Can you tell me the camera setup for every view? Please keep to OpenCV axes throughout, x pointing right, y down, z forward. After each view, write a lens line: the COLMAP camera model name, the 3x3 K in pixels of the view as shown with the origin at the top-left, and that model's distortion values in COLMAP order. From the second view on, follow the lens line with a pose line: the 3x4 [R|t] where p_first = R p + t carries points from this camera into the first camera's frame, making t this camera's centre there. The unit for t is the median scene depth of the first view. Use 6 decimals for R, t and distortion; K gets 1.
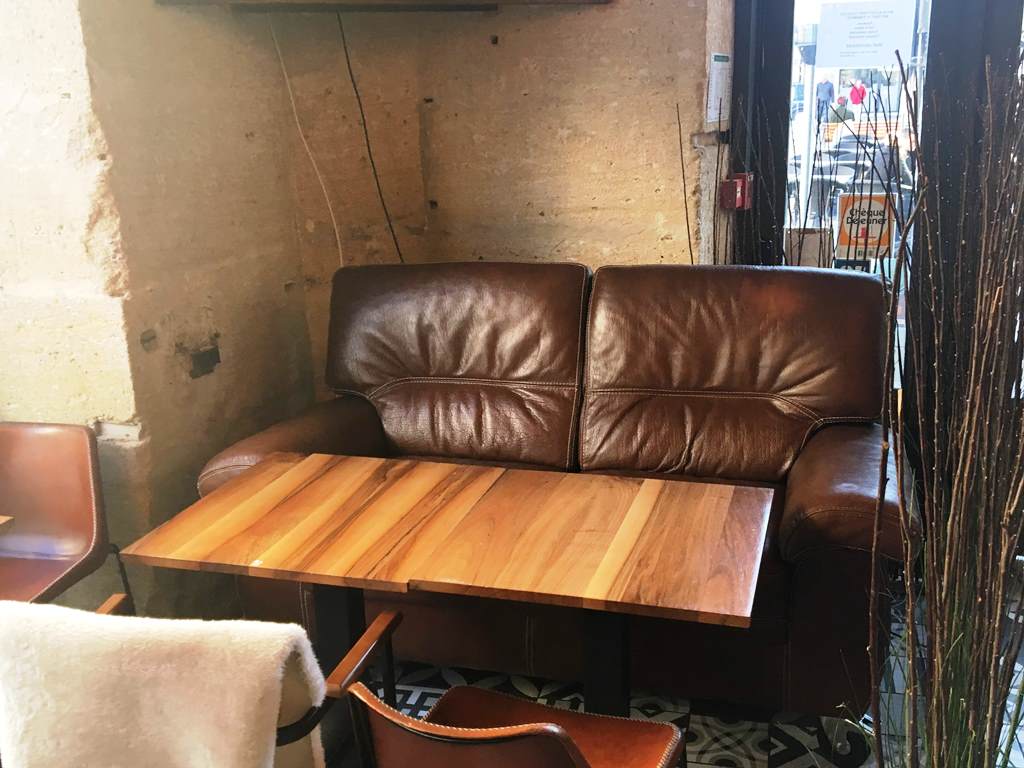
lens RADIAL K [[1065.8, 0, 512.0], [0, 1065.8, 384.0], [0, 0, 1]] dist [0.048647, -0.012912]
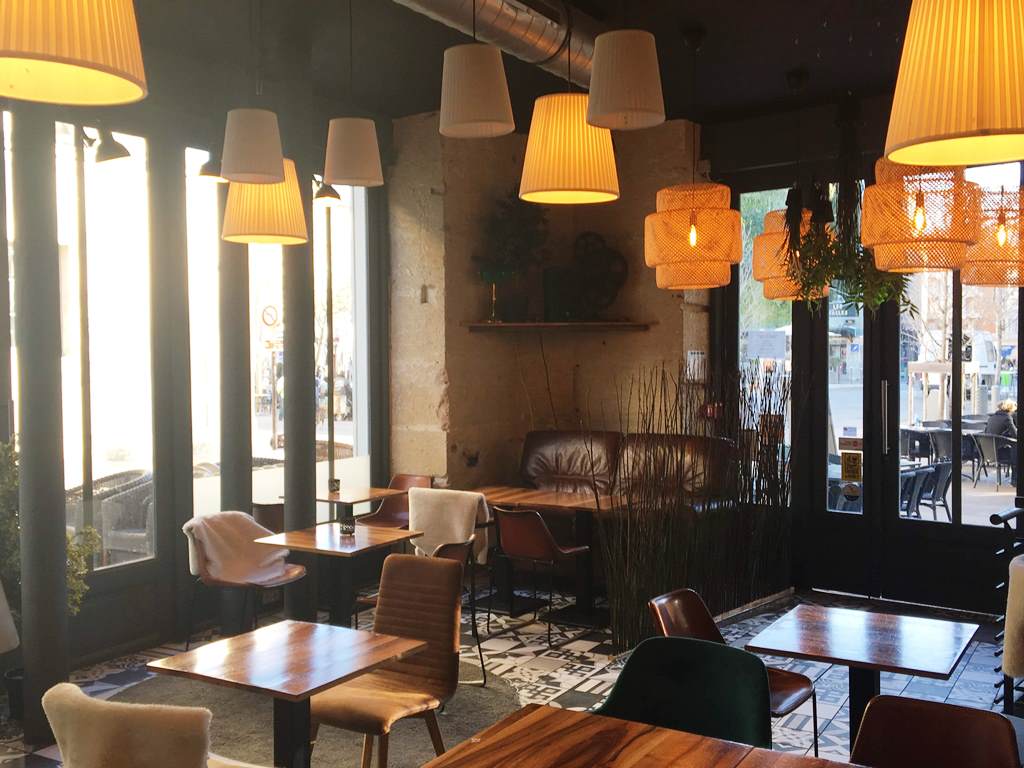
lens RADIAL K [[1065.8, 0, 512.0], [0, 1065.8, 384.0], [0, 0, 1]] dist [0.048647, -0.012912]
pose [[0.962089, 0.033637, -0.270655, 0.510774], [-0.095810, 0.970801, -0.219923, 0.365084], [0.255354, 0.237517, 0.937219, -1.480605]]
